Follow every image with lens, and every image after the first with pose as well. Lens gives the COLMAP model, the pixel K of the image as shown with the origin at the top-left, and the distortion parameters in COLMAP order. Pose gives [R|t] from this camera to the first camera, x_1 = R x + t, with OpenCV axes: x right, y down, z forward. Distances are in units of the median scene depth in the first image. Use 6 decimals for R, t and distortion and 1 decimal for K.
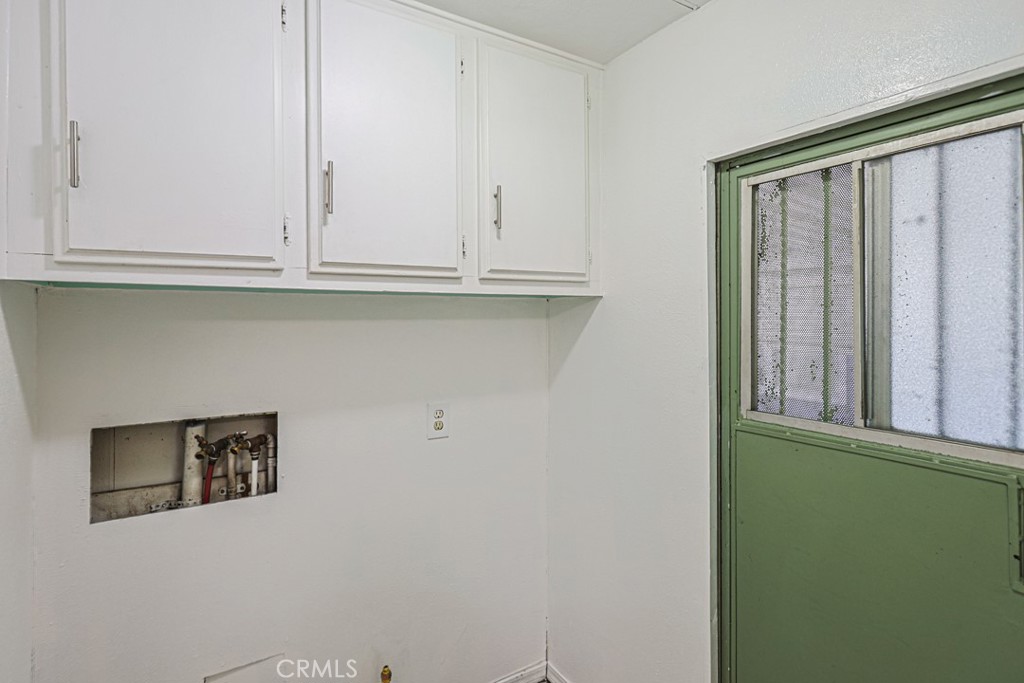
lens RADIAL K [[511.5, 0, 509.9], [0, 511.5, 310.0], [0, 0, 1]] dist [-0.001202, 0.000017]
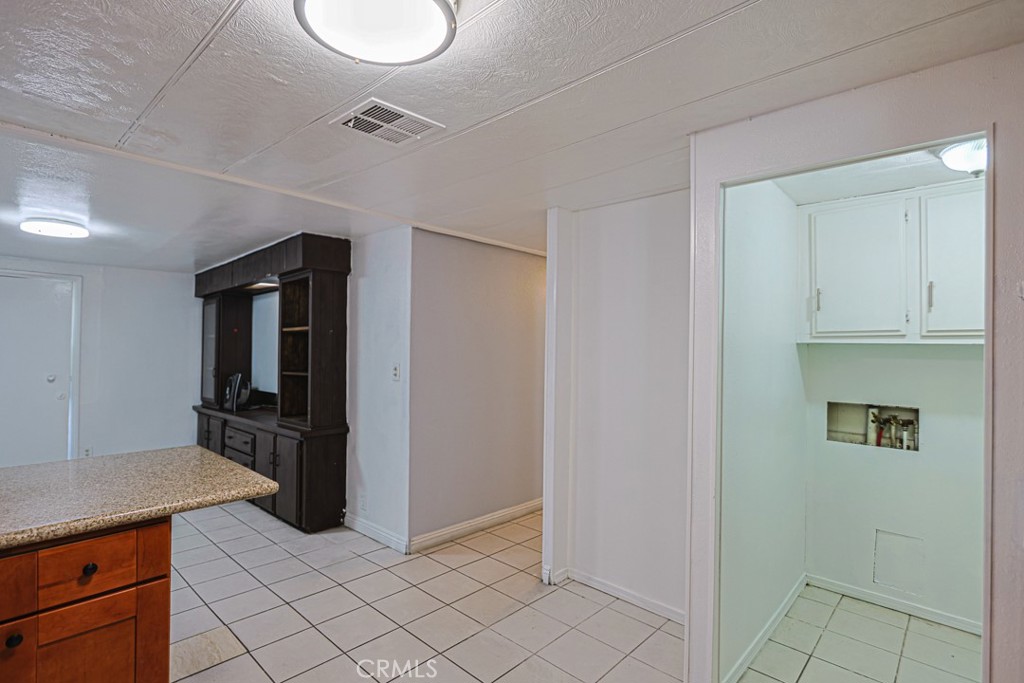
lens RADIAL K [[493.0, 0, 507.3], [0, 493.0, 339.4], [0, 0, 1]] dist [-0.002412, -0.000433]
pose [[0.265815, -0.007890, -0.963992, 0.934625], [-0.009269, 0.999899, -0.010740, -0.019946], [0.963980, 0.011791, 0.265715, -0.985292]]
